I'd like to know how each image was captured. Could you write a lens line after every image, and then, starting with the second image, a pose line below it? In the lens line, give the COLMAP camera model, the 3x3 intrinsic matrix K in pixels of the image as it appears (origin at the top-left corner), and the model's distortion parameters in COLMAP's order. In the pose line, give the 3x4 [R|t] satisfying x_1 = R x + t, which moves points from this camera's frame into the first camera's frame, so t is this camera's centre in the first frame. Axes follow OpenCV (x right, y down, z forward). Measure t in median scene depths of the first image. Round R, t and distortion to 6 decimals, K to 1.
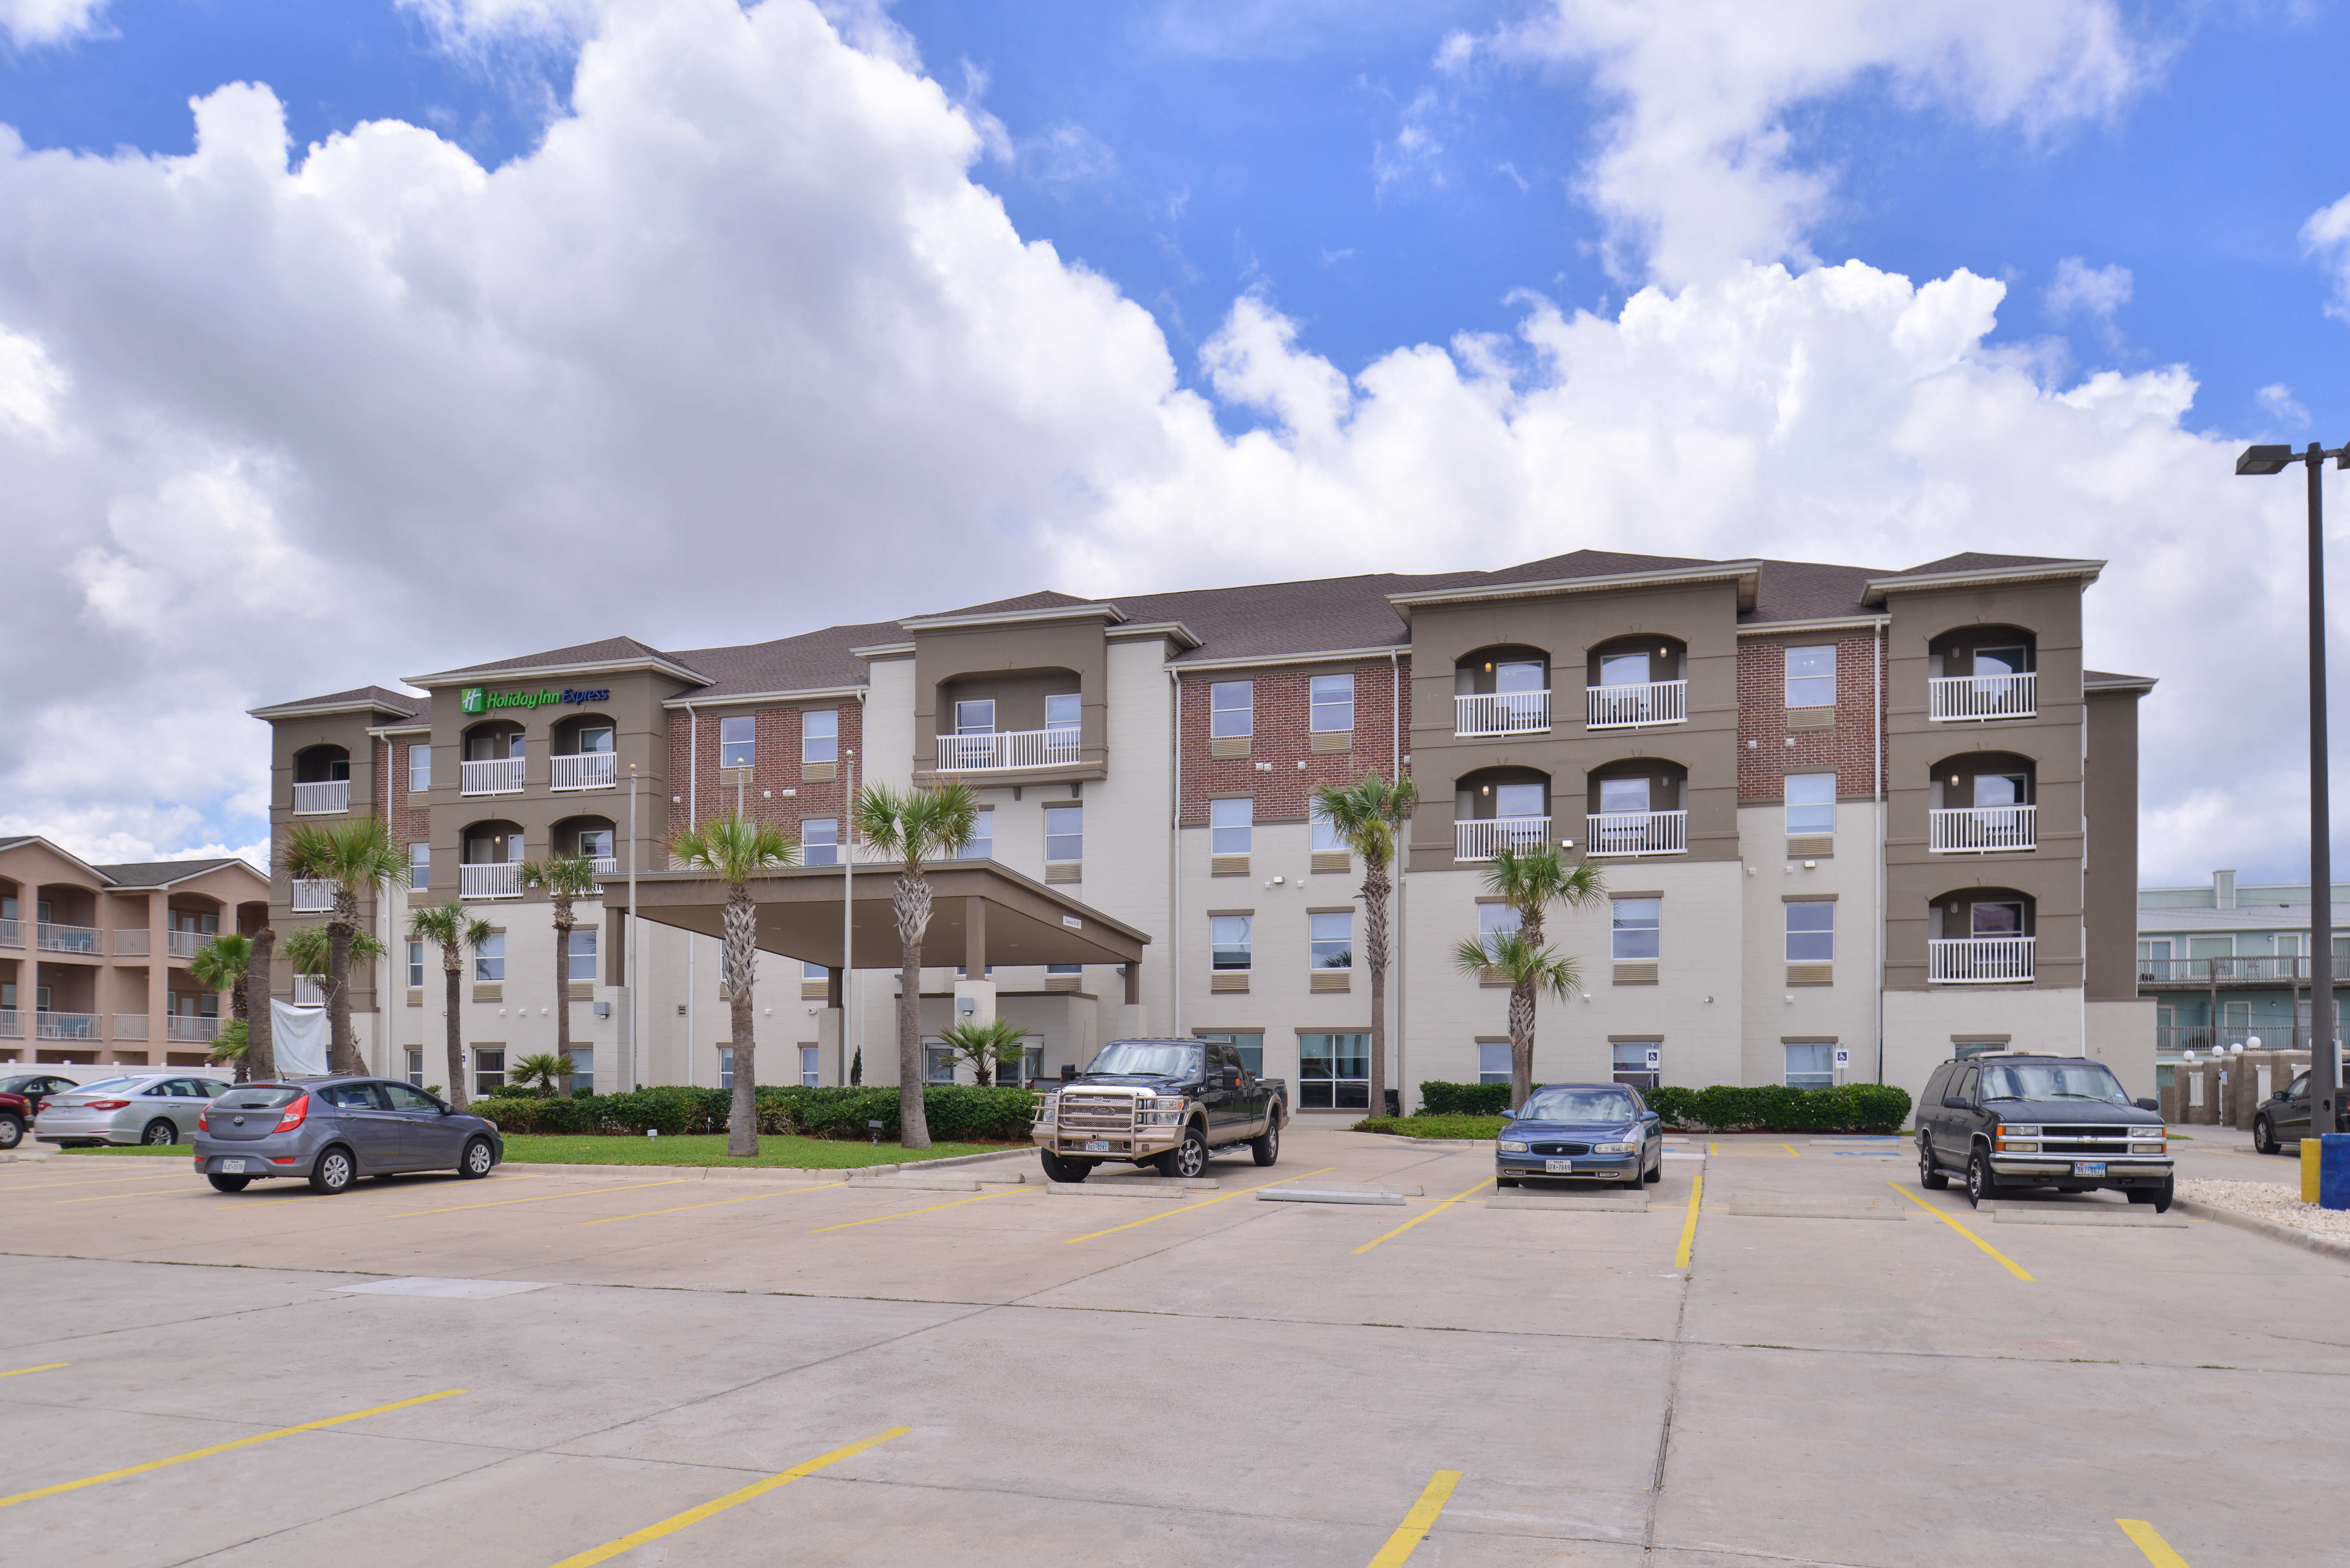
lens RADIAL K [[1632.9, 0, 1175.0], [0, 1632.9, 784.0], [0, 0, 1]] dist [-0.008879, -0.001029]
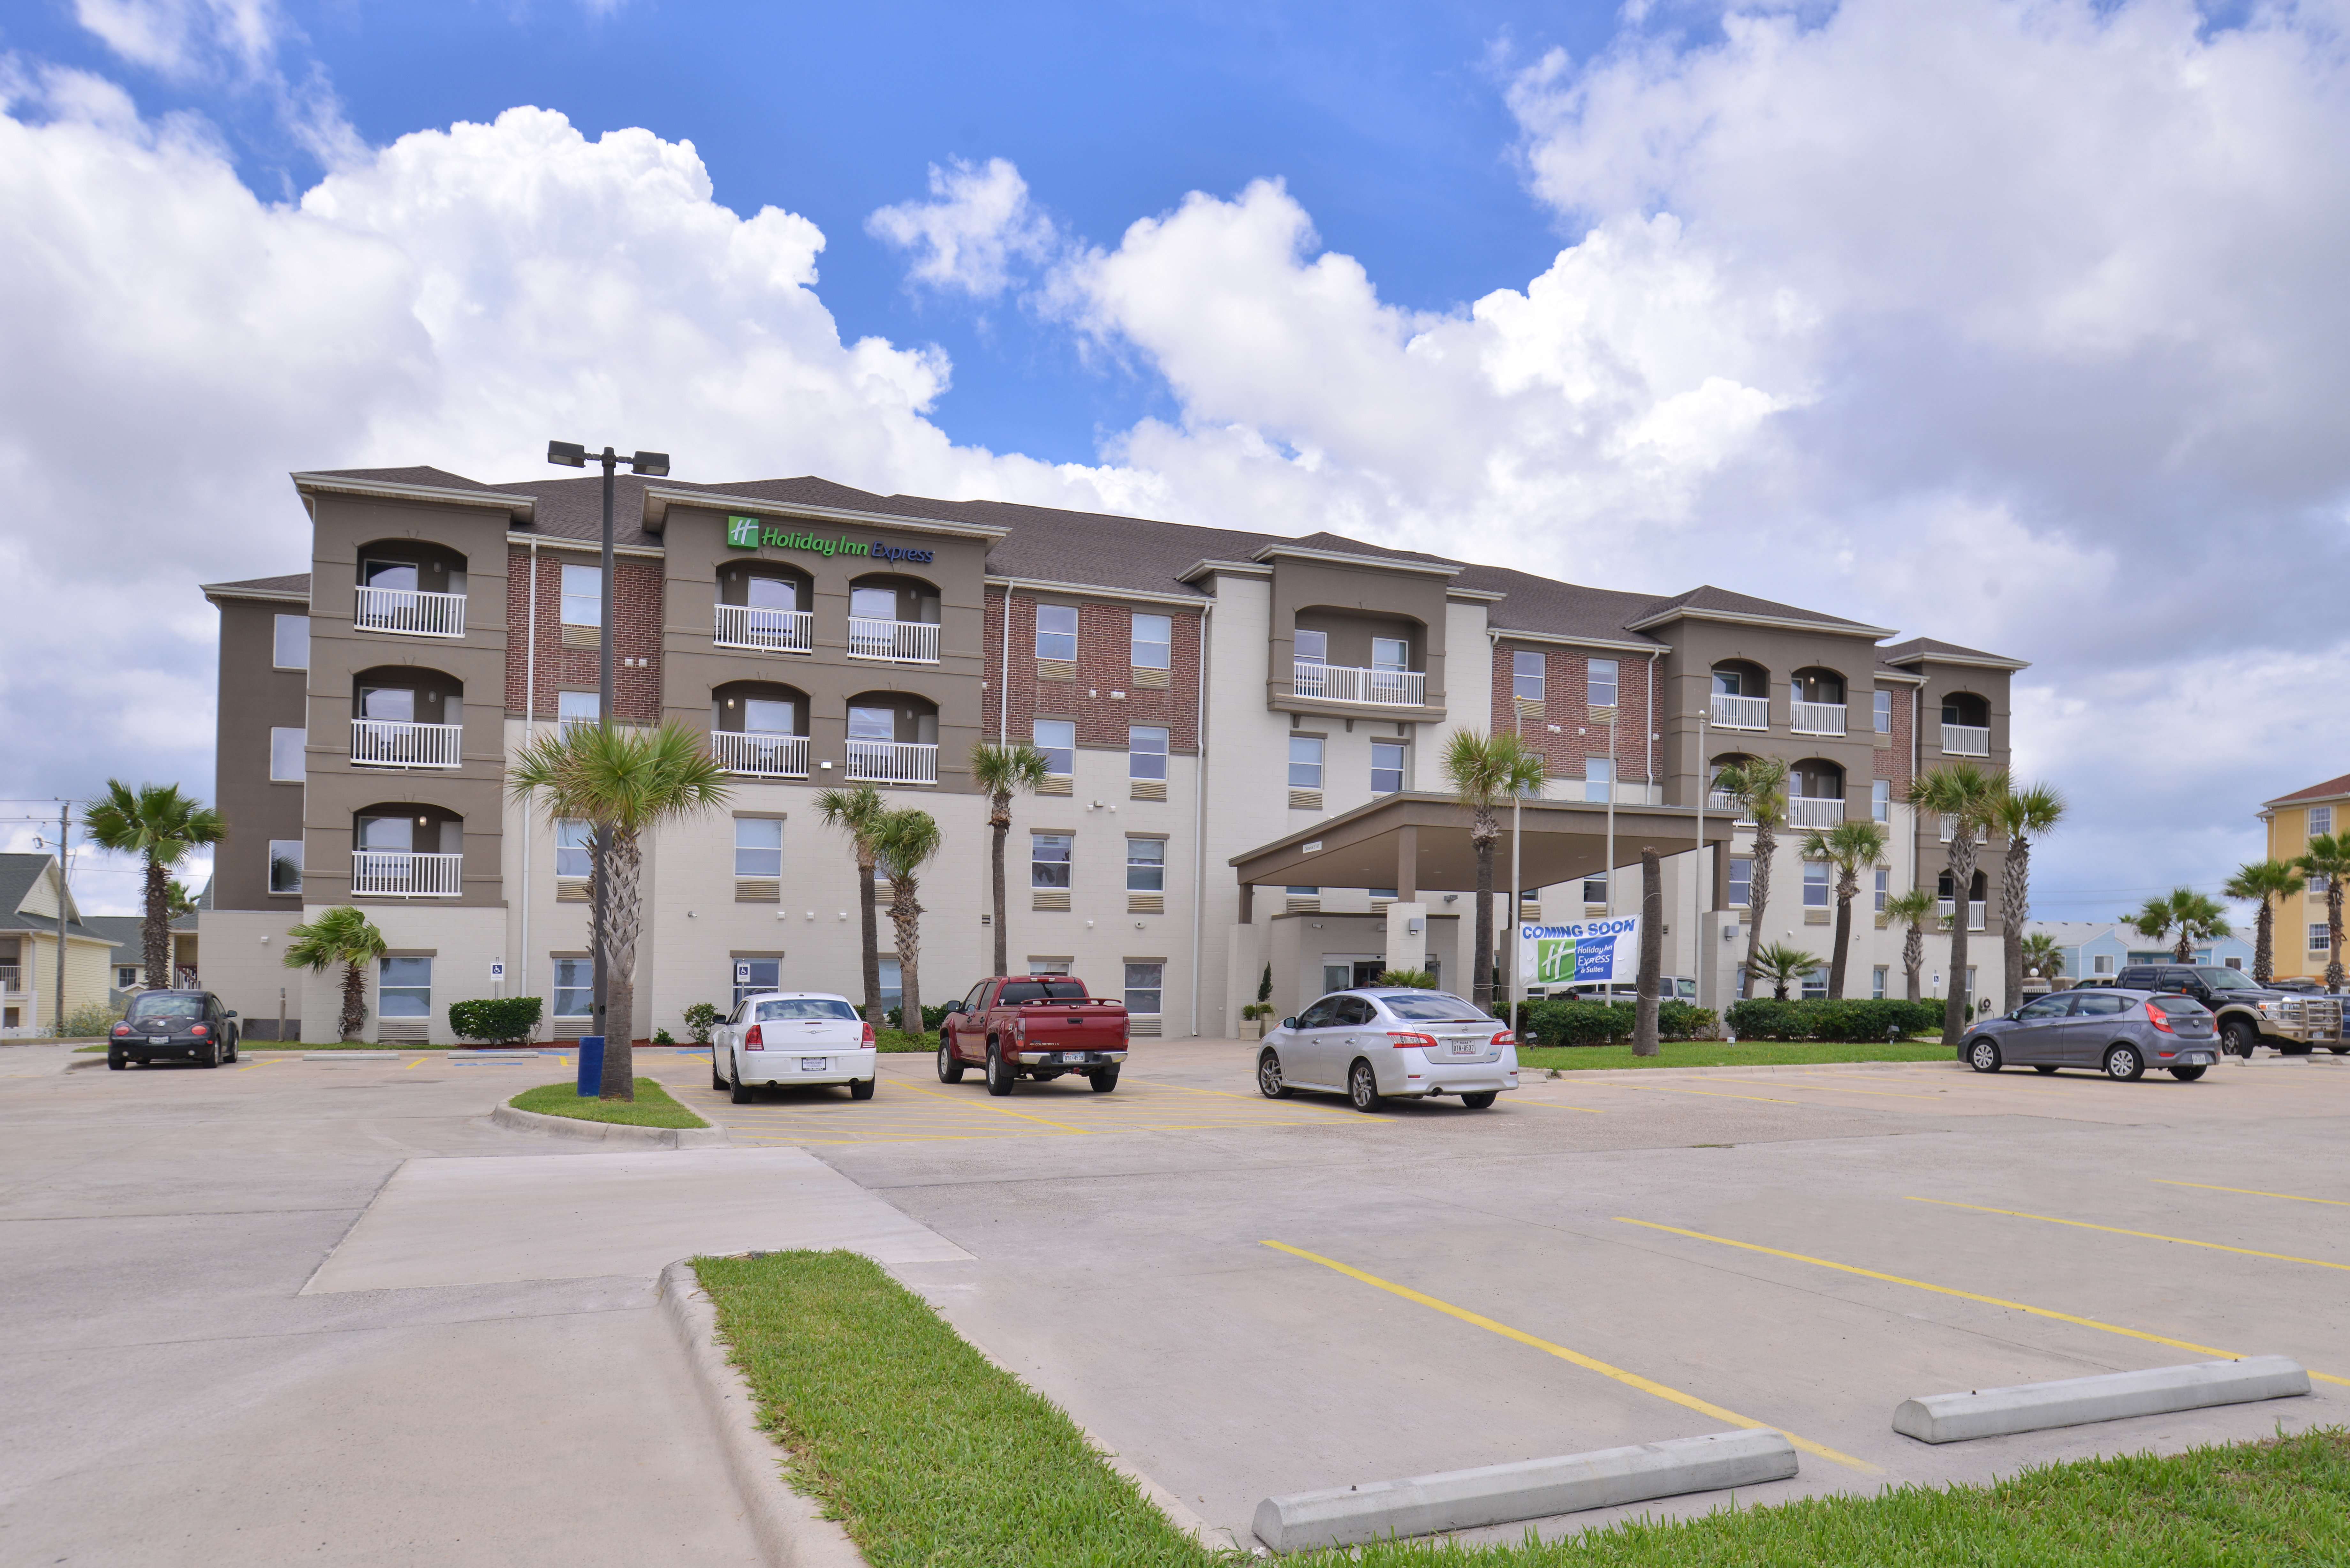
lens RADIAL K [[1589.7, 0, 1175.0], [0, 1589.7, 784.0], [0, 0, 1]] dist [-0.000630, 0.000566]
pose [[0.768974, 0.080977, 0.634131, -0.795341], [-0.113941, 0.993423, 0.011312, 0.042516], [-0.629044, -0.080952, 0.773143, 0.256849]]
